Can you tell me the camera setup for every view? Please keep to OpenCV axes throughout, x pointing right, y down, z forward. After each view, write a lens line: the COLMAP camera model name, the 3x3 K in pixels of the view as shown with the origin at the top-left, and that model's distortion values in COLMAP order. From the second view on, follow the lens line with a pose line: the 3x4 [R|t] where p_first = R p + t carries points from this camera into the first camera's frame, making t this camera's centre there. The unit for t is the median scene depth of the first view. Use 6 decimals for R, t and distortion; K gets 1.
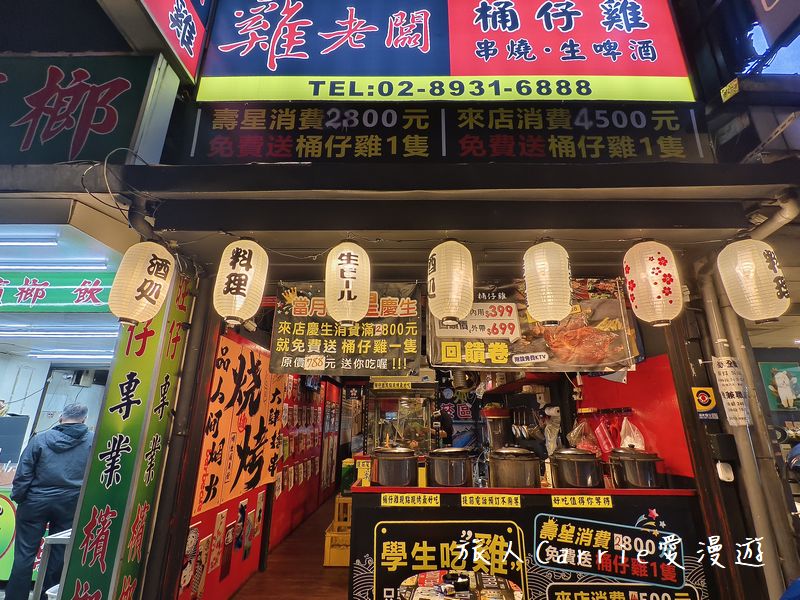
lens RADIAL K [[377.1, 0, 400.0], [0, 377.1, 300.0], [0, 0, 1]] dist [-0.000372, -0.000214]
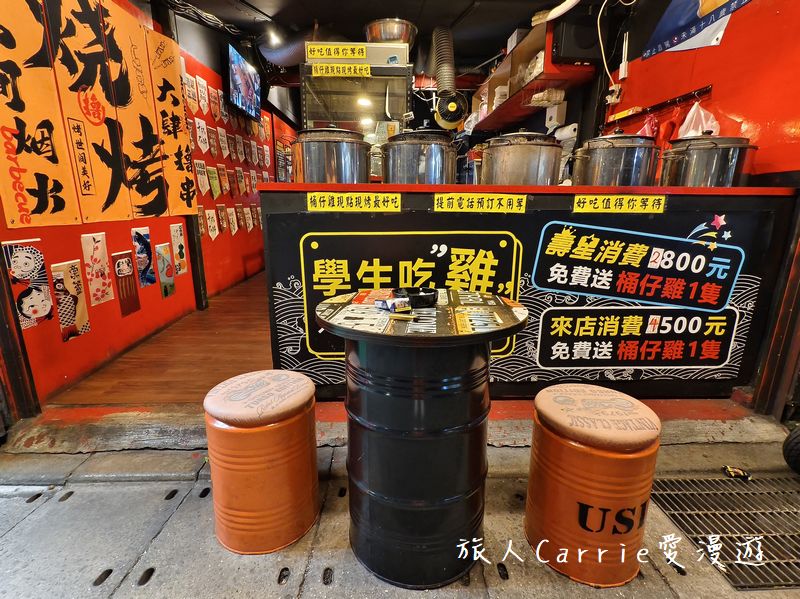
lens RADIAL K [[377.1, 0, 400.0], [0, 377.1, 299.5], [0, 0, 1]] dist [-0.000372, -0.000214]
pose [[0.998991, -0.008402, 0.044118, 0.077220], [-0.016491, 0.845097, 0.534358, 0.338733], [-0.041774, -0.534547, 0.844106, 0.388440]]
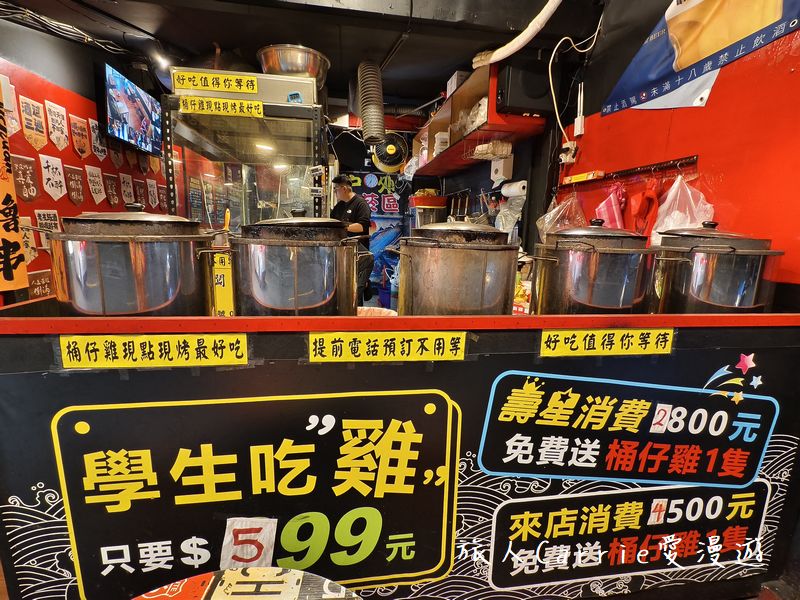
lens RADIAL K [[371.1, 0, 398.6], [0, 371.1, 299.4], [0, 0, 1]] dist [-0.000535, 0.000111]
pose [[0.986884, -0.007774, 0.161242, 0.195138], [-0.070597, 0.877480, 0.474390, 0.323067], [-0.145175, -0.479551, 0.865422, 0.718586]]
